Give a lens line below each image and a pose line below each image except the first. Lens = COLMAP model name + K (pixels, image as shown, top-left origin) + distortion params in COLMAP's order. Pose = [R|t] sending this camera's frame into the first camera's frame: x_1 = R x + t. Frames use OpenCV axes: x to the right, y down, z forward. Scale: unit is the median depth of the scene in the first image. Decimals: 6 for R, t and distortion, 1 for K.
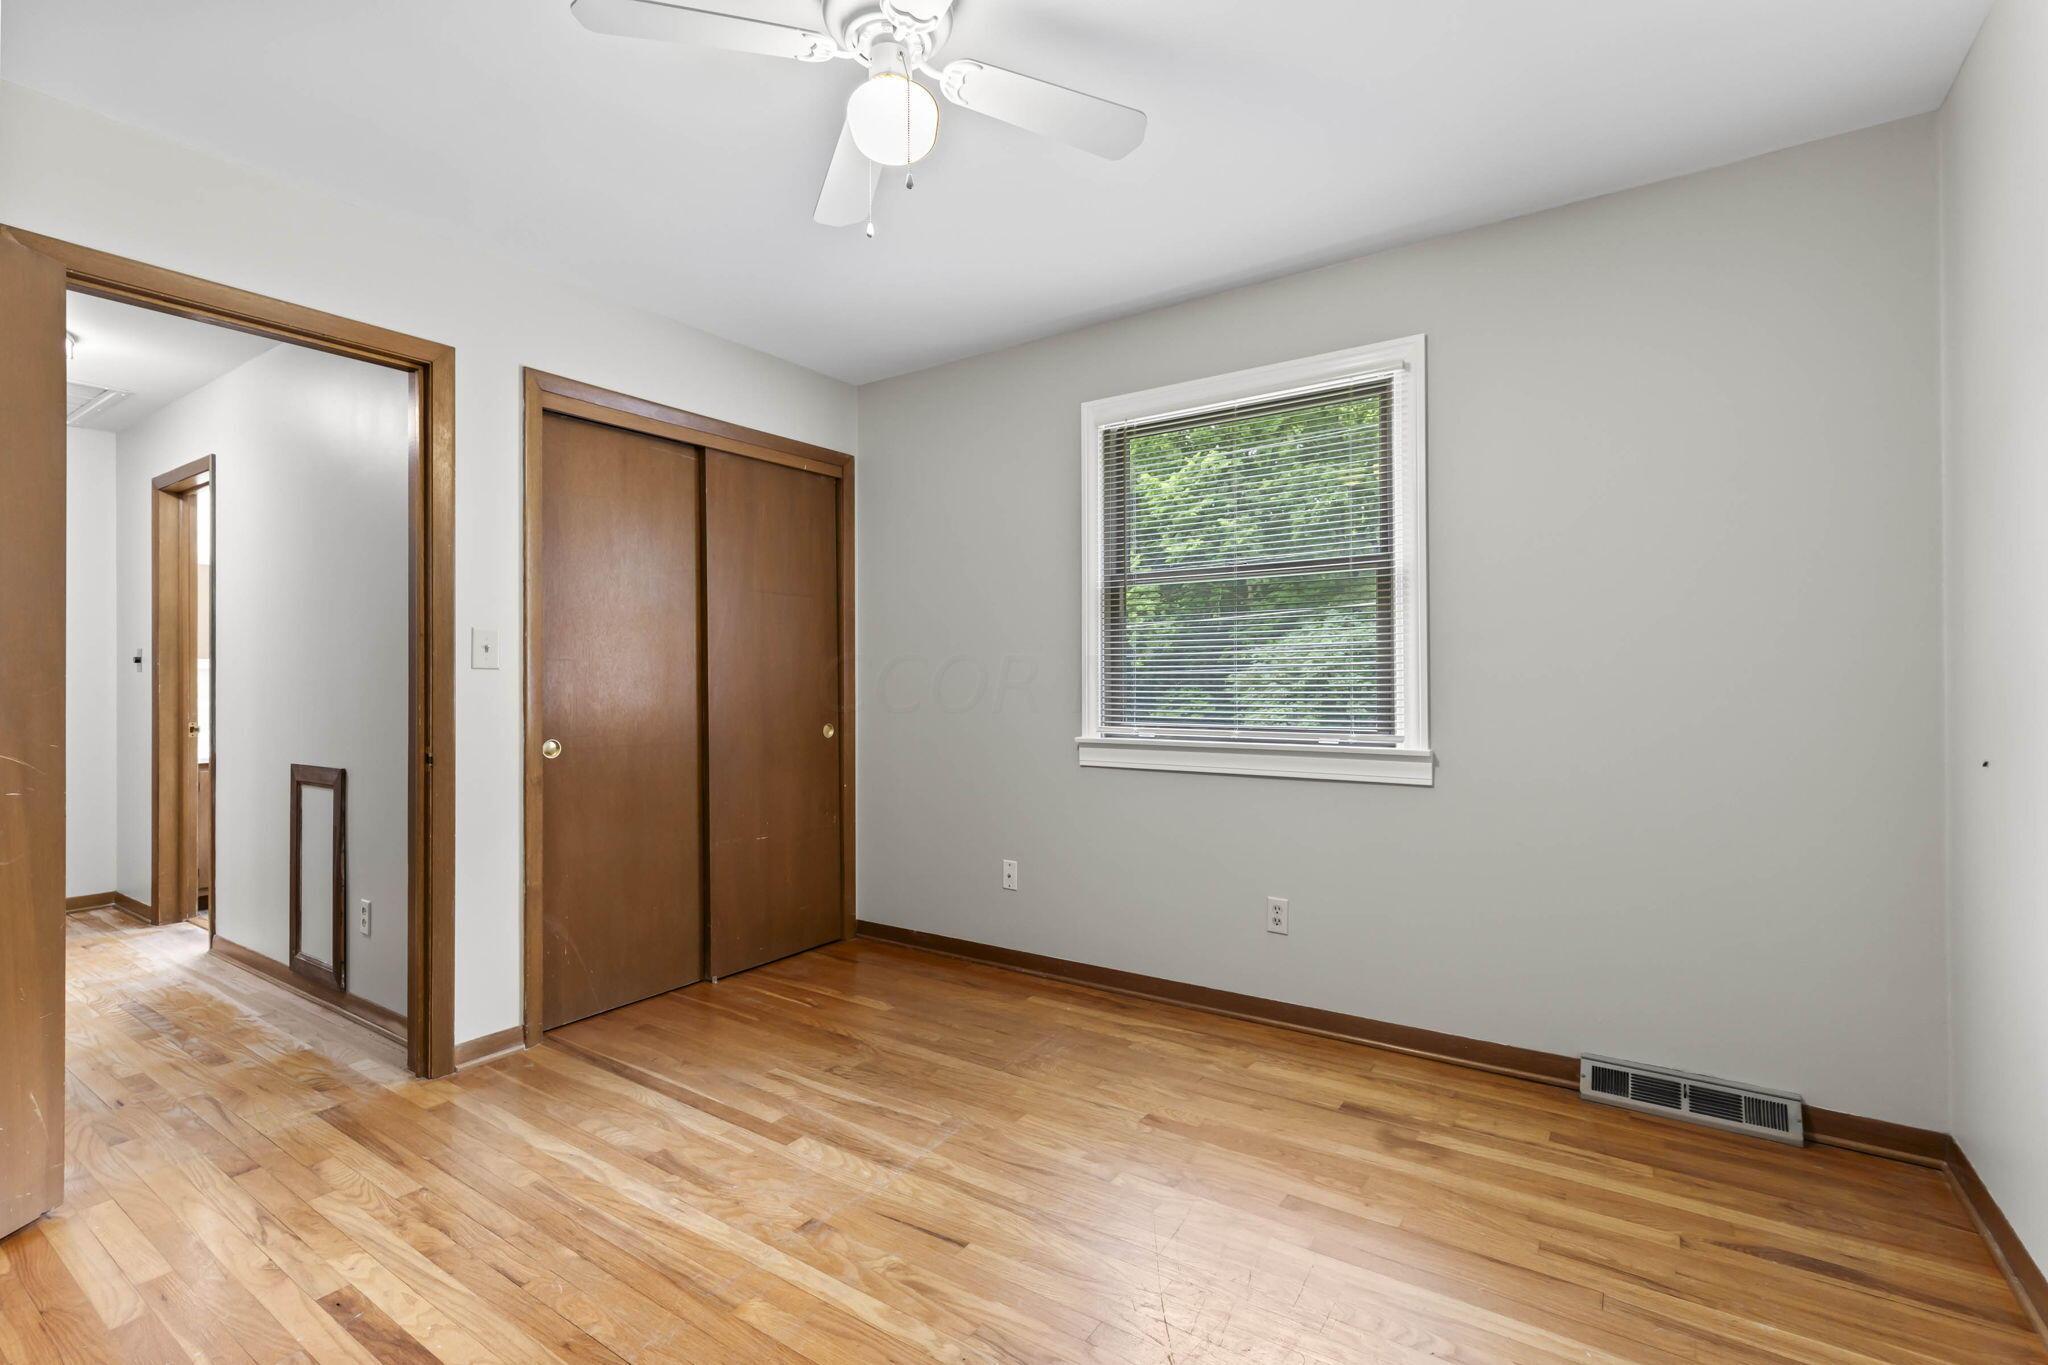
lens RADIAL K [[919.7, 0, 1041.2], [0, 919.7, 689.0], [0, 0, 1]] dist [-0.000505, -0.000332]
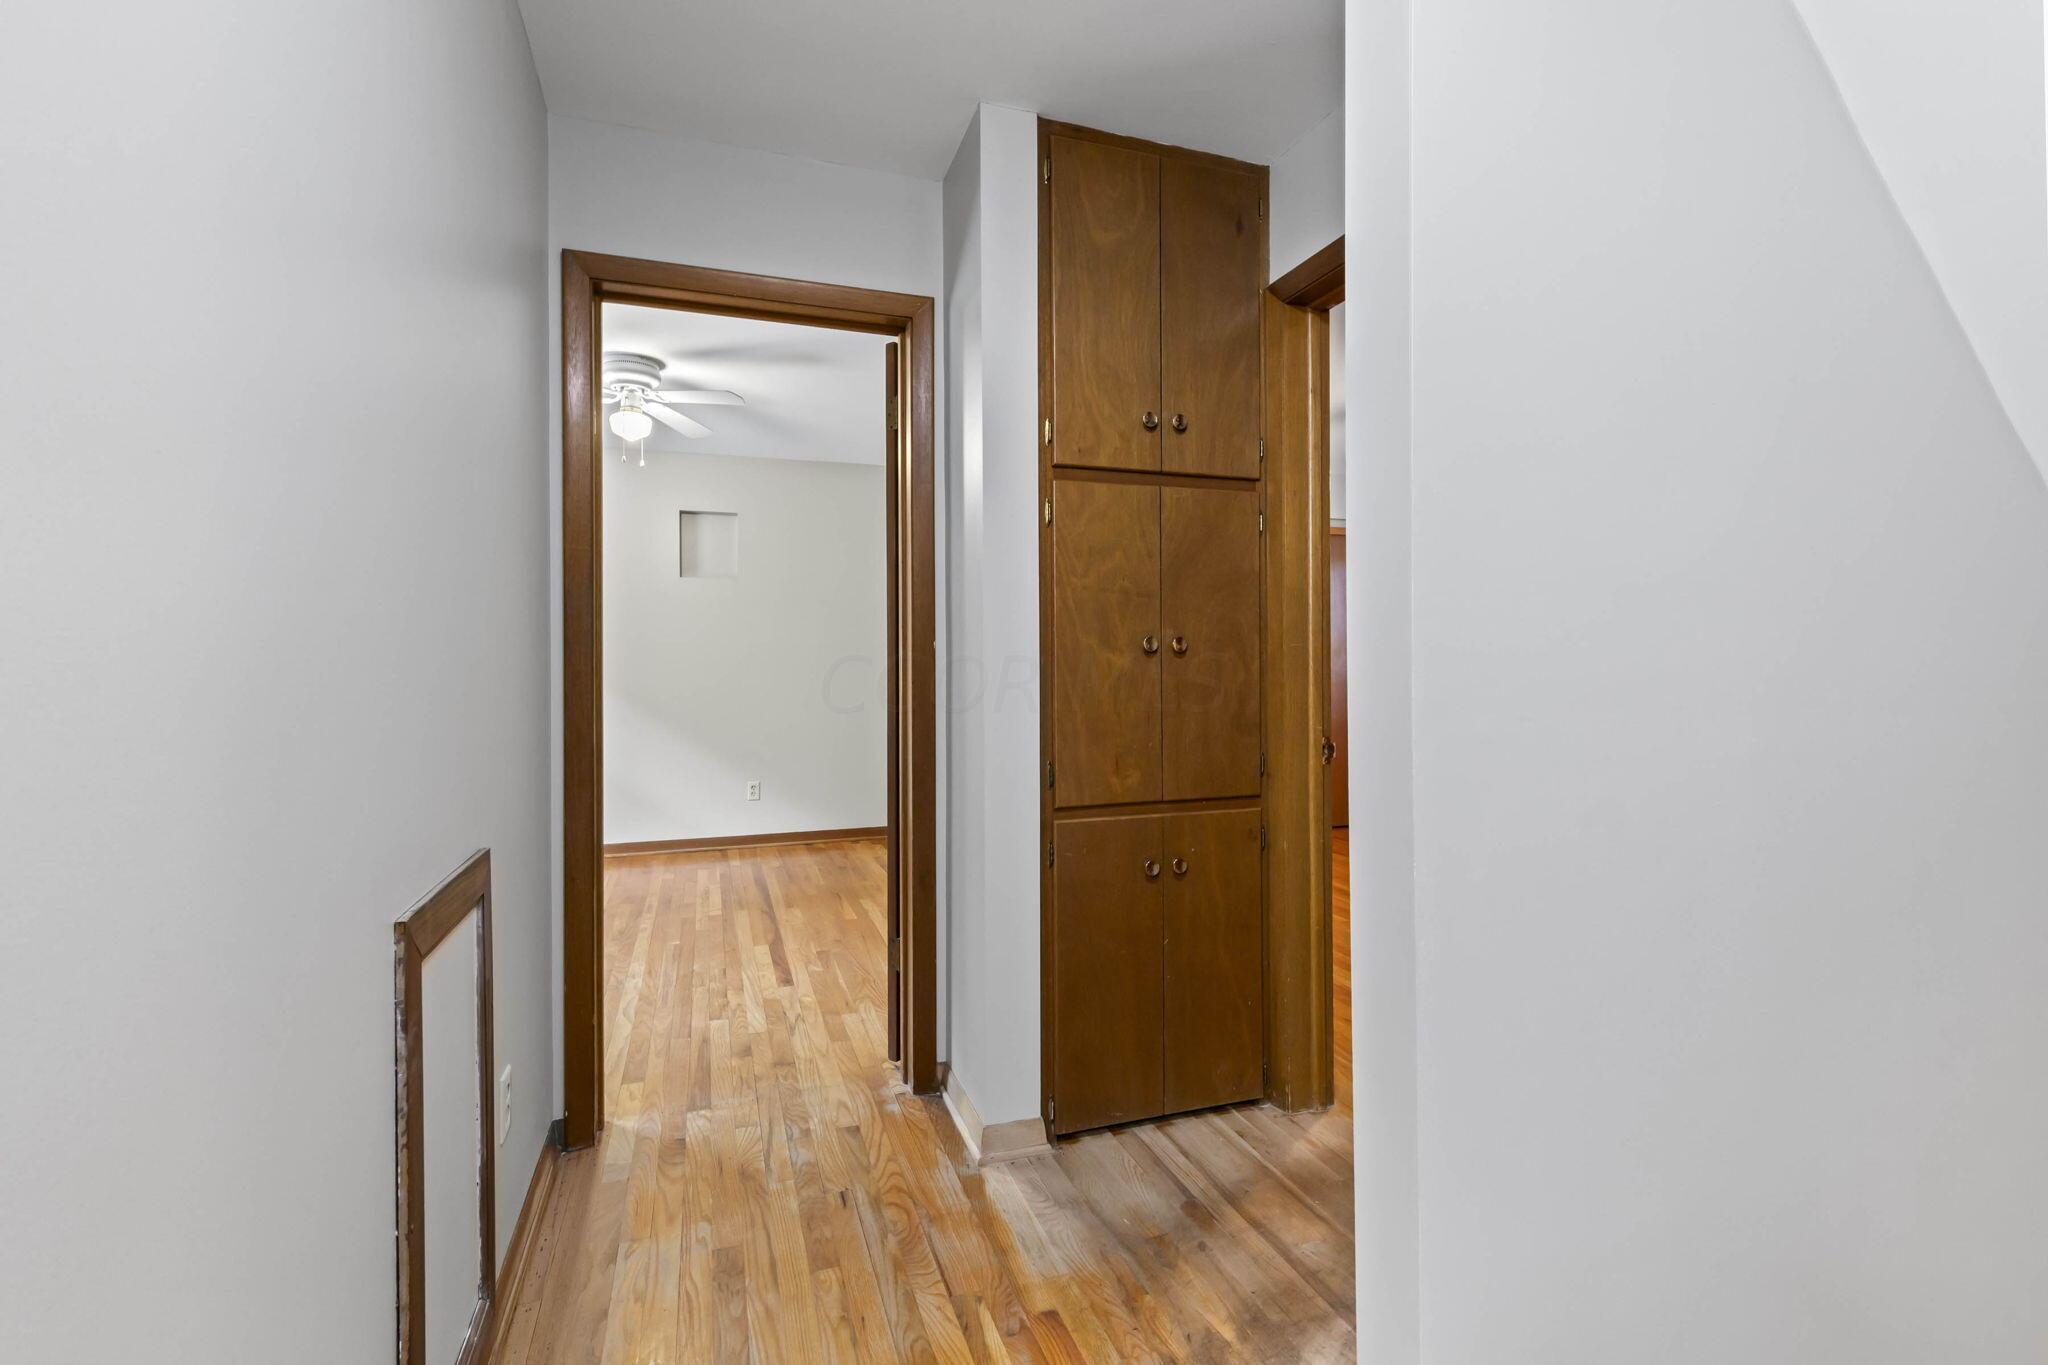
lens RADIAL K [[919.7, 0, 1041.2], [0, 919.7, 689.0], [0, 0, 1]] dist [-0.000505, -0.000332]
pose [[-0.804404, -0.013827, 0.593922, -1.933038], [0.006445, 0.999467, 0.031998, -0.013805], [-0.594048, 0.029567, -0.803886, 1.834103]]
